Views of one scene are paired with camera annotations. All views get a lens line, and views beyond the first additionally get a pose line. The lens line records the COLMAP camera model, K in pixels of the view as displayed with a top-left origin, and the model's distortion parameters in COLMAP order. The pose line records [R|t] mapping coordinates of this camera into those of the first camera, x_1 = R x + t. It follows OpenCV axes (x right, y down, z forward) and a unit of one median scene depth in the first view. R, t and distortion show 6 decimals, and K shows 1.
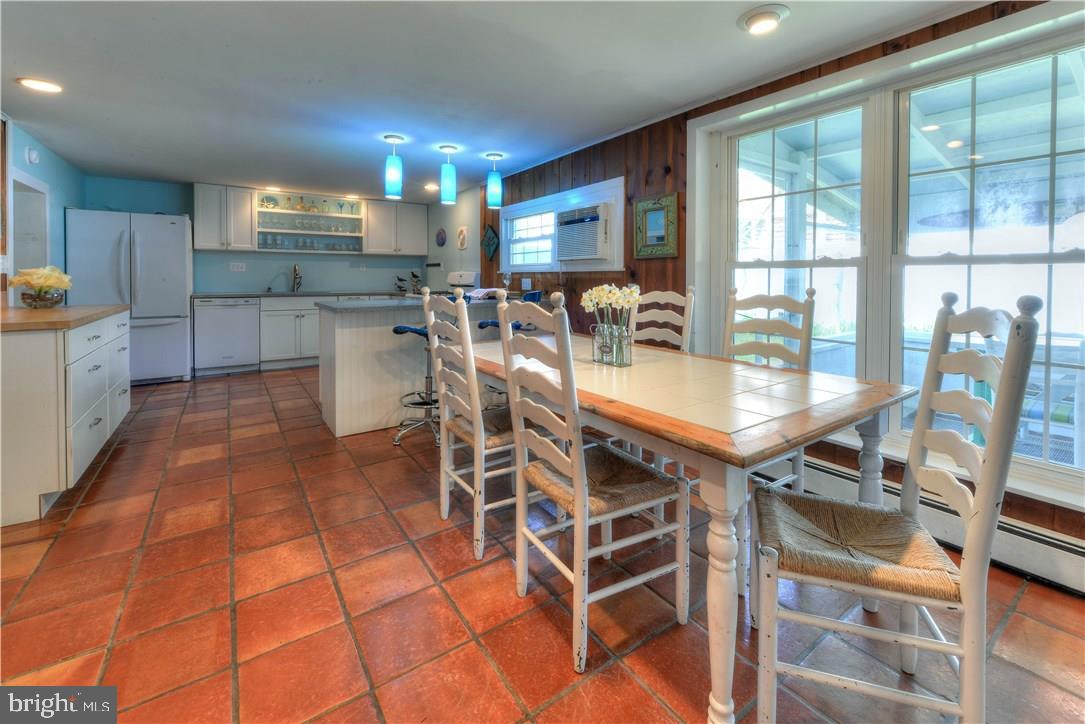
lens RADIAL K [[453.4, 0, 541.8], [0, 453.4, 286.5], [0, 0, 1]] dist [-0.000683, -0.000112]
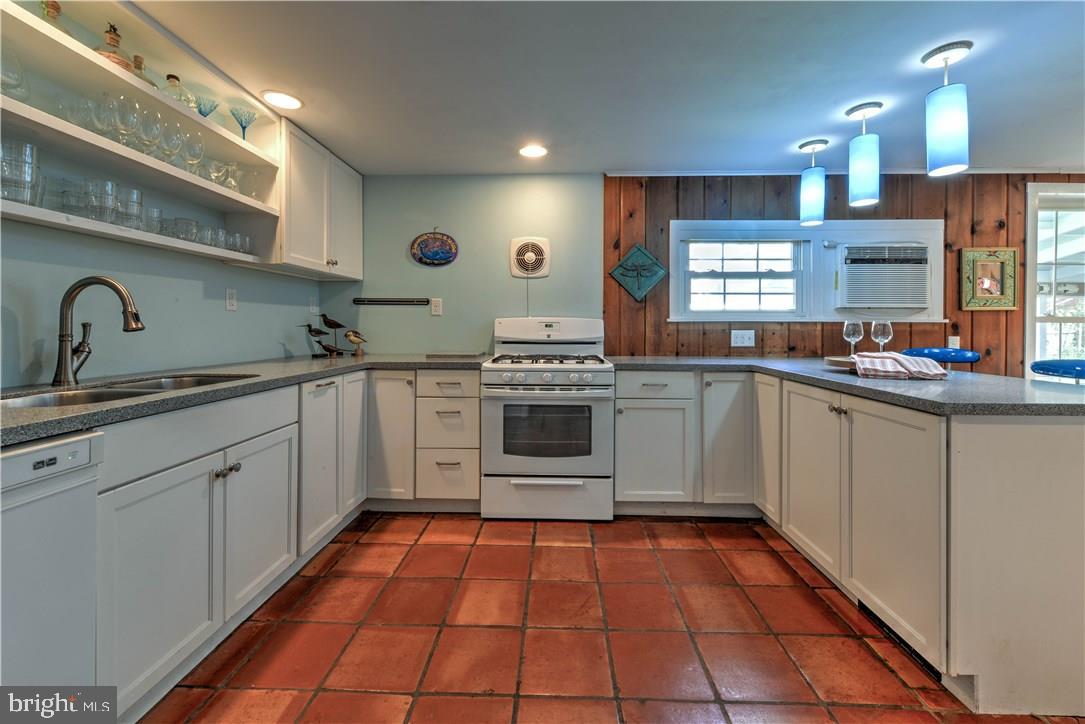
lens RADIAL K [[441.8, 0, 543.2], [0, 441.8, 329.3], [0, 0, 1]] dist [0.002541, 0.000122]
pose [[0.597157, -0.003226, 0.802118, -0.599255], [0.009741, 0.999947, -0.003230, -0.016049], [-0.802066, 0.009742, 0.597157, 0.658799]]
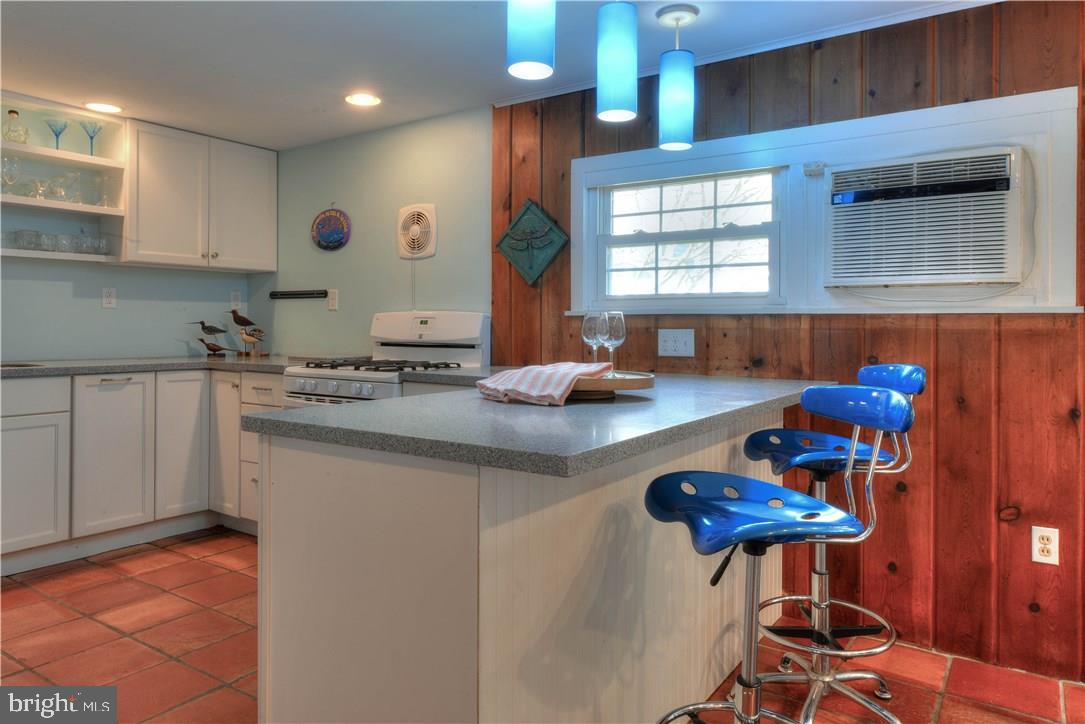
lens RADIAL K [[724.9, 0, 545.4], [0, 724.9, 322.3], [0, 0, 1]] dist [0.001265, 0.000370]
pose [[0.935160, 0.004940, 0.354192, -0.299626], [0.002181, 0.999804, -0.019702, -0.009109], [-0.354220, 0.019197, 0.934965, 0.329437]]
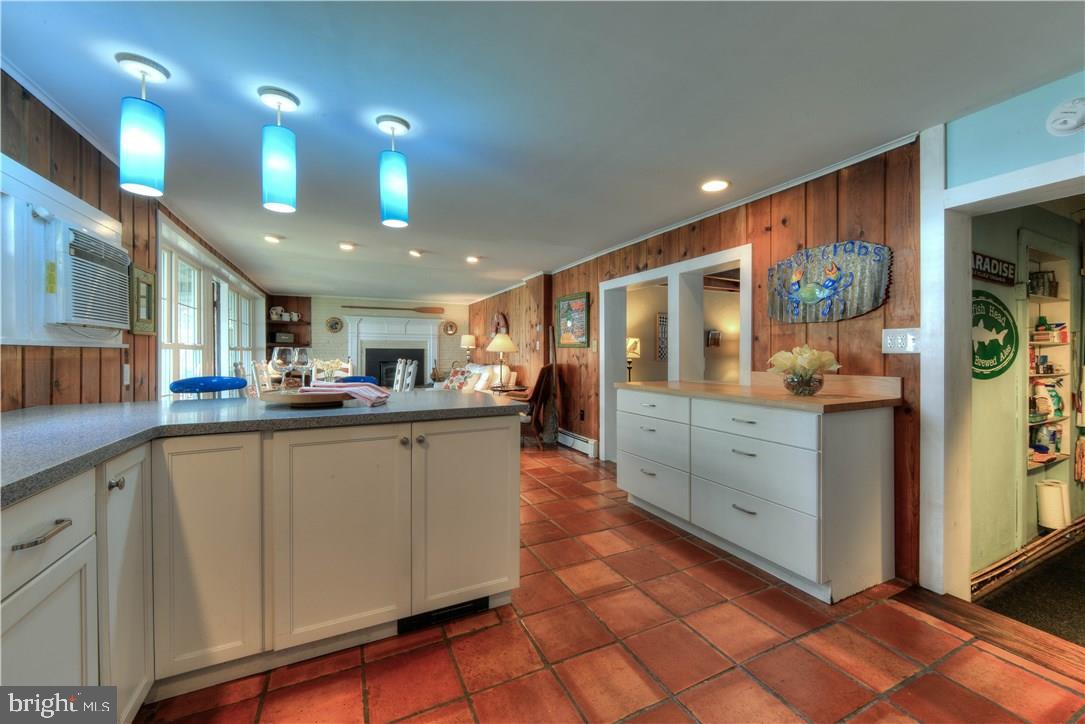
lens RADIAL K [[424.3, 0, 545.0], [0, 424.3, 353.1], [0, 0, 1]] dist [-0.000655, -0.000089]
pose [[-0.988108, -0.000243, 0.153759, -0.368799], [0.002901, 0.999791, 0.020222, -0.022471], [-0.153732, 0.020428, -0.987901, 0.938277]]
